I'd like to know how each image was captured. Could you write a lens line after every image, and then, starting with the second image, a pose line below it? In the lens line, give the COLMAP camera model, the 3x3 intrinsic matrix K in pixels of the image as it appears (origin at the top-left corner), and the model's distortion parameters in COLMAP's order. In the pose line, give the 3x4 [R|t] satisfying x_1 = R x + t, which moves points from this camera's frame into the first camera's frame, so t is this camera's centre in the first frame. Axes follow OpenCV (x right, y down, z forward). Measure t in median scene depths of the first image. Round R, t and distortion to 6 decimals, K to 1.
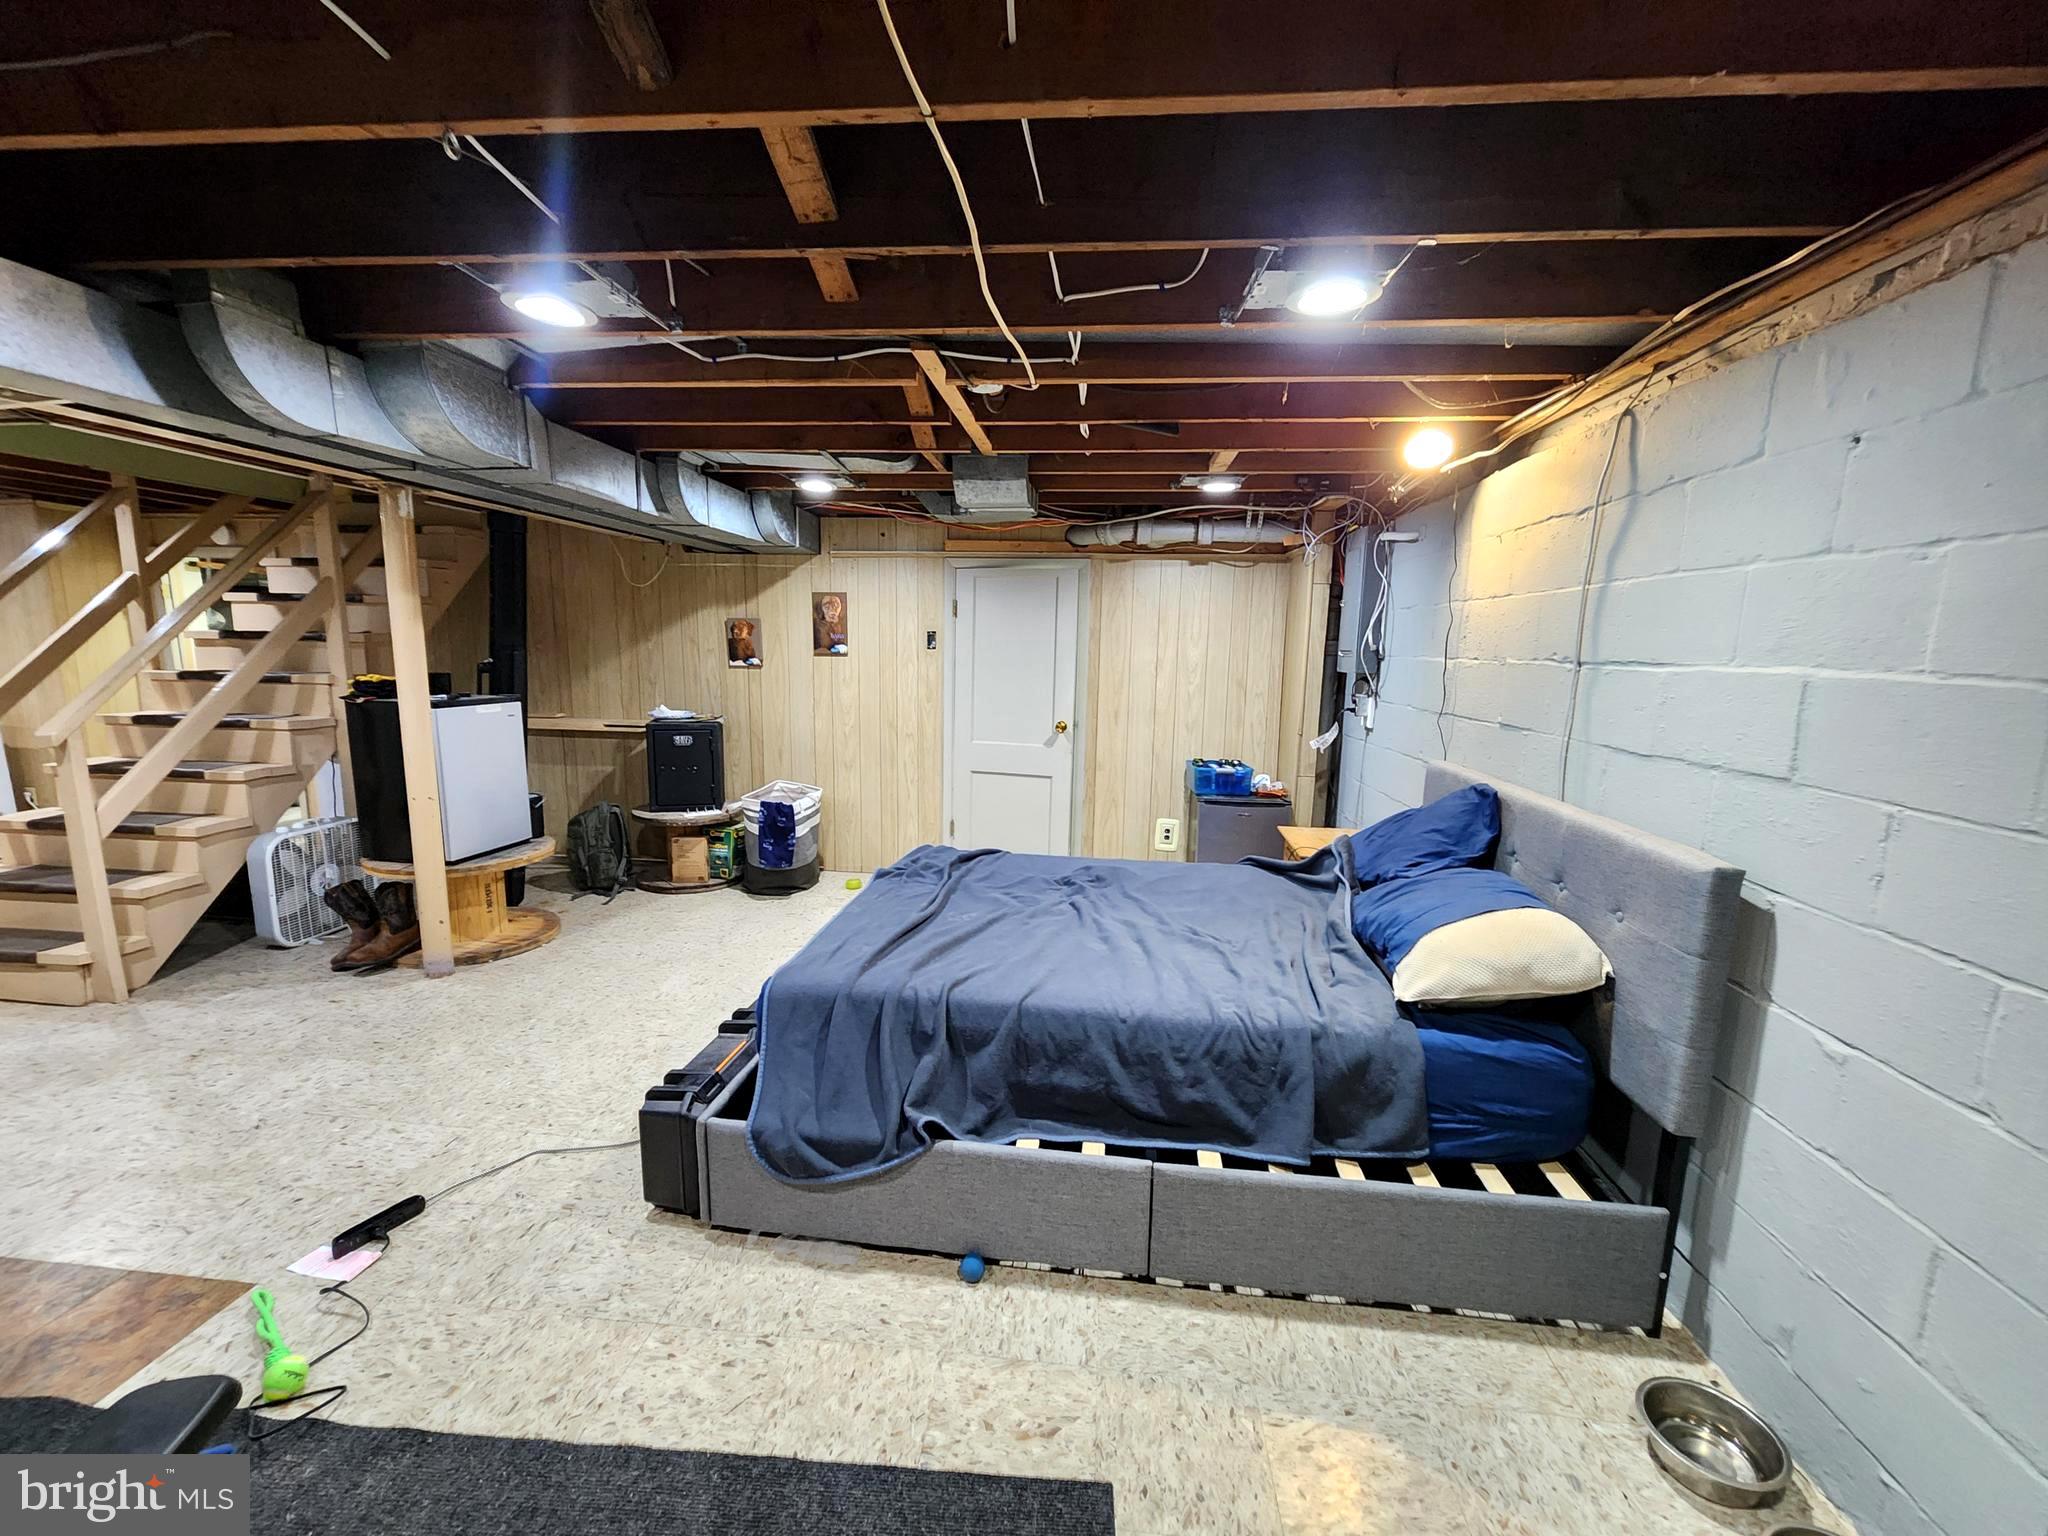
lens RADIAL K [[840.5, 0, 1029.6], [0, 840.5, 764.3], [0, 0, 1]] dist [0.002935, -0.002080]
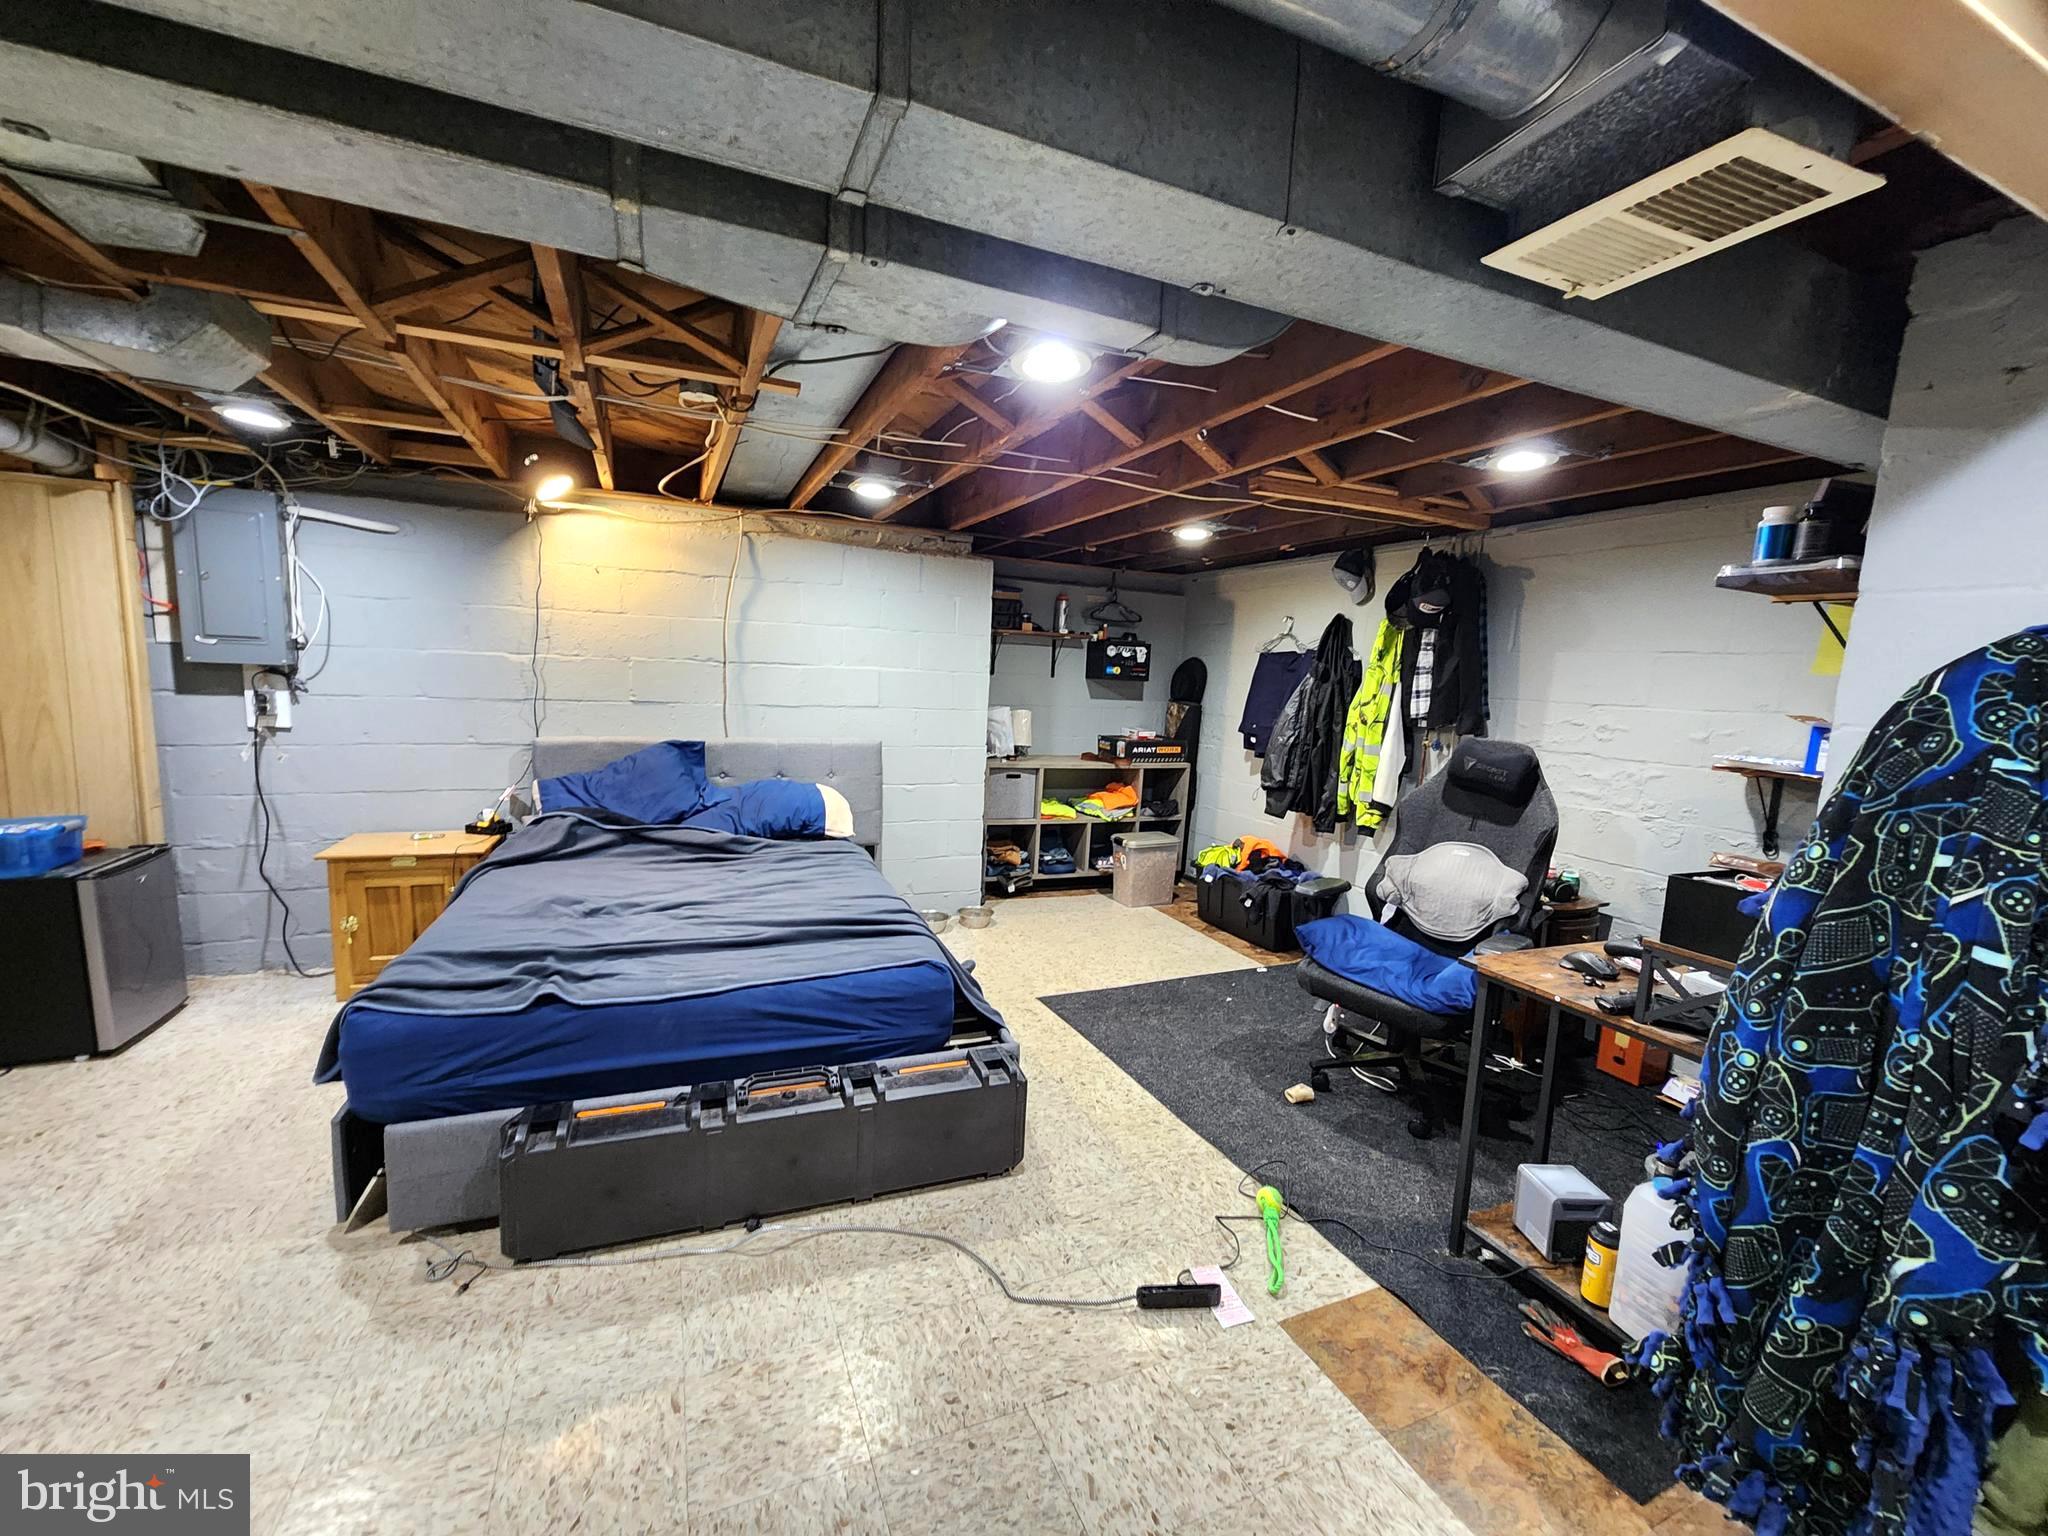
lens RADIAL K [[840.5, 0, 1023.9], [0, 840.5, 785.5], [0, 0, 1]] dist [0.002935, -0.002080]
pose [[-0.477208, -0.167947, 0.862593, -1.748965], [0.088926, 0.967301, 0.237530, -0.324471], [-0.874280, 0.190058, -0.446669, 1.816242]]
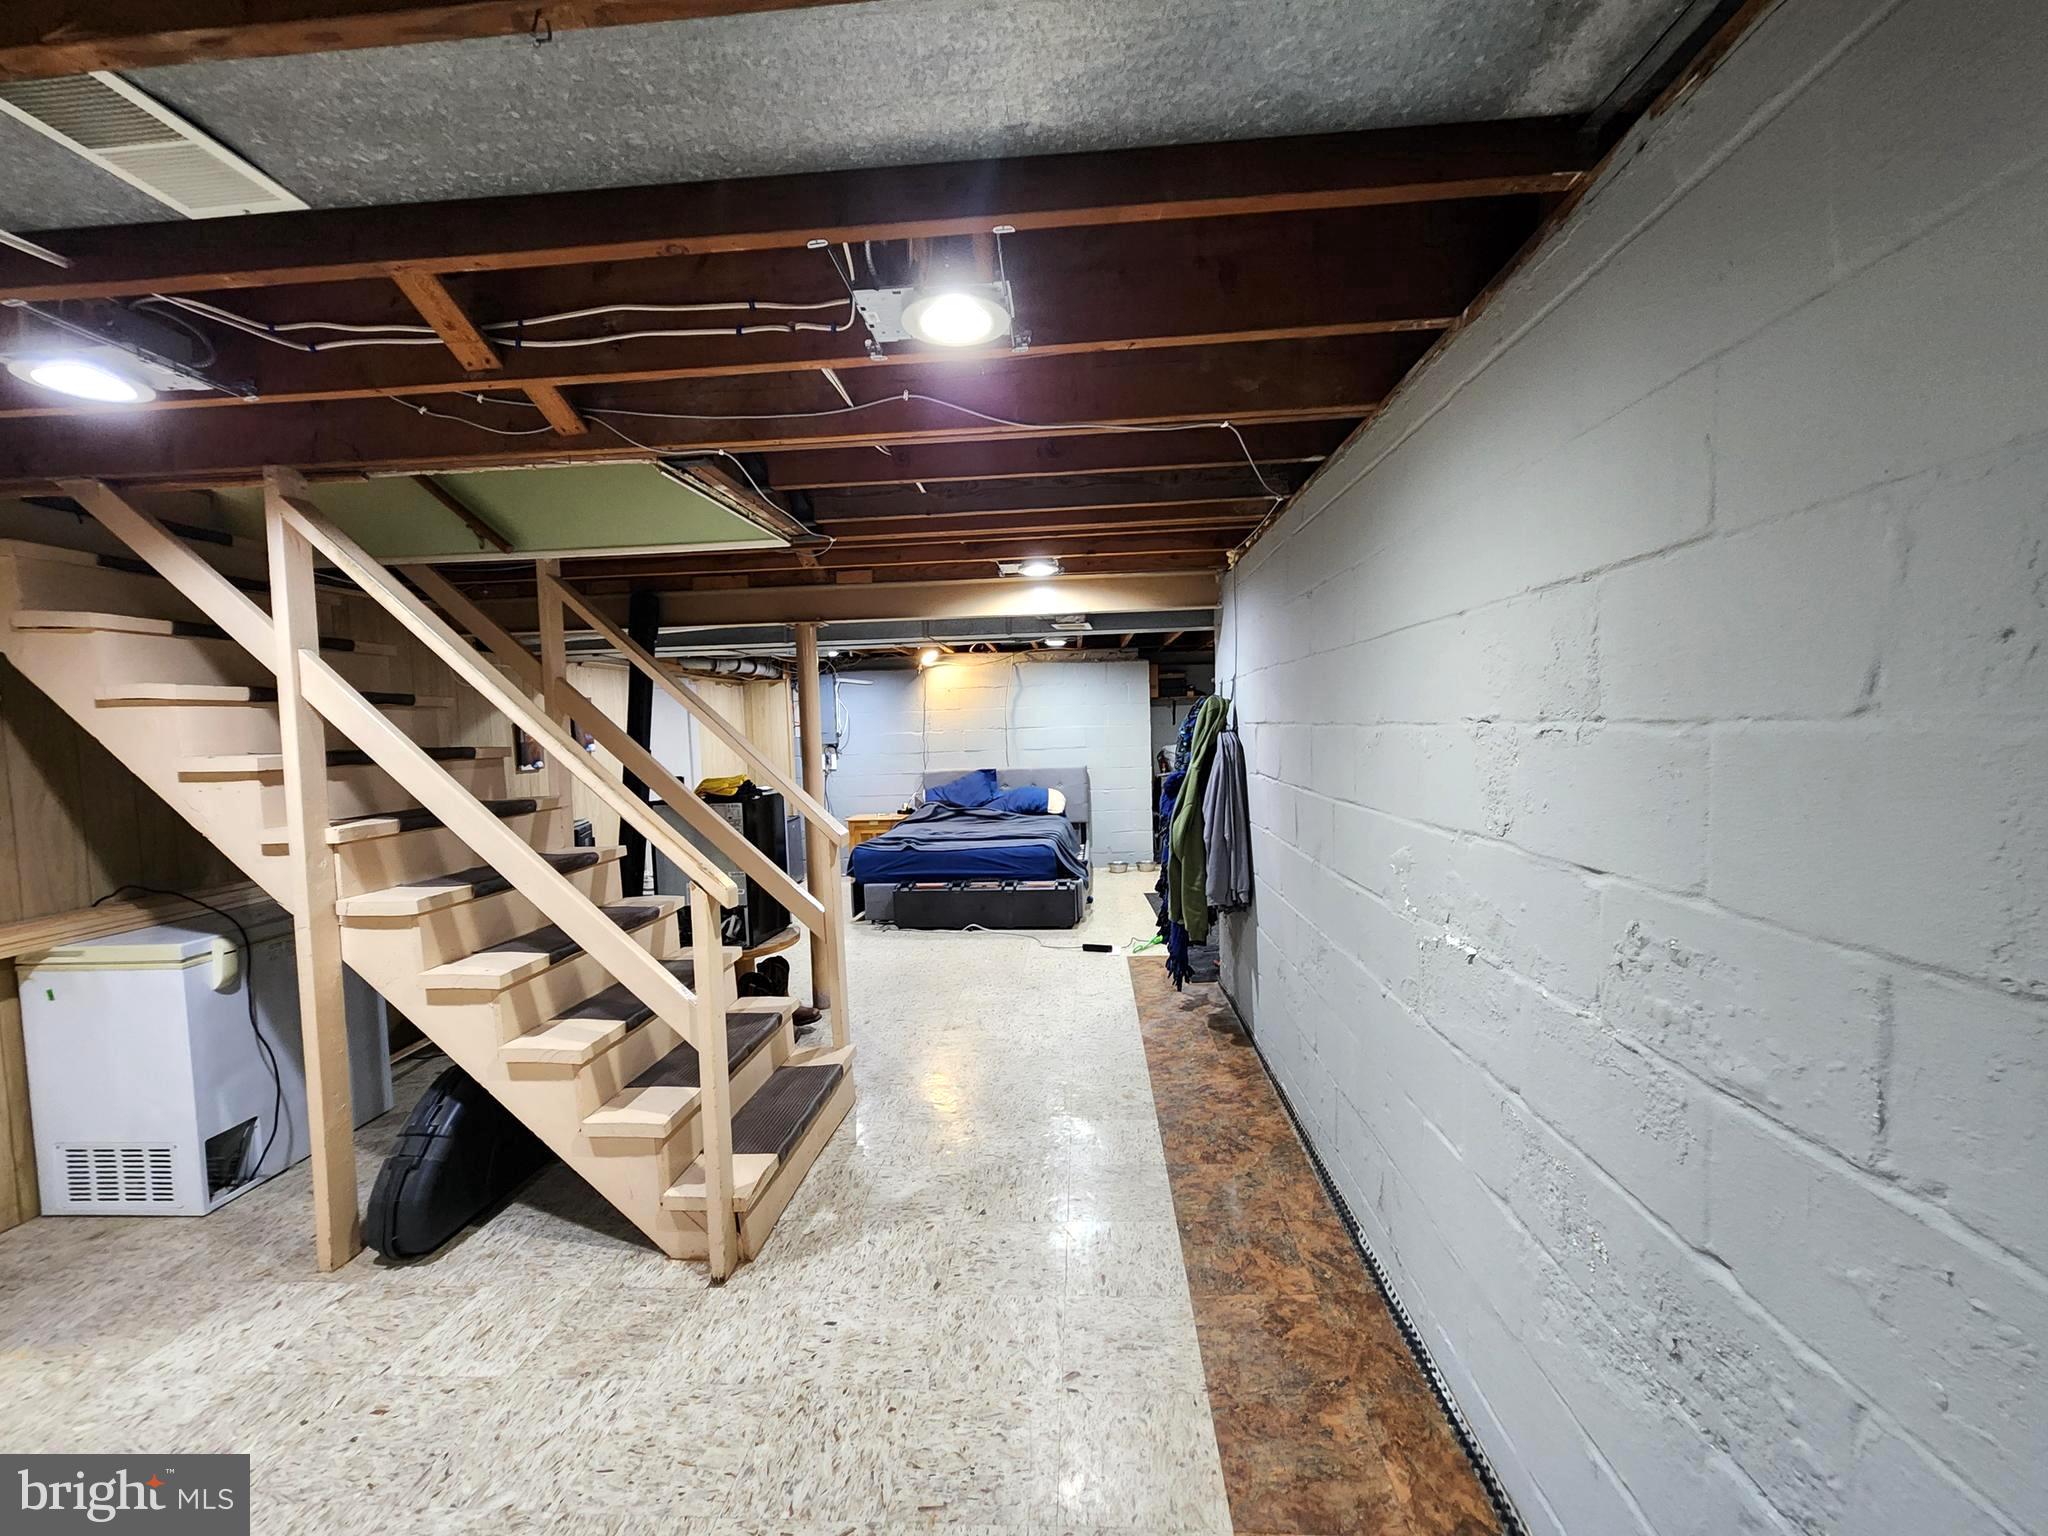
lens RADIAL K [[840.5, 0, 1026.2], [0, 840.5, 761.1], [0, 0, 1]] dist [0.002935, -0.002080]
pose [[-0.032494, -0.065584, 0.997318, -4.126413], [0.197735, 0.977700, 0.070736, -0.306053], [-0.979717, 0.199503, -0.018801, 1.414987]]
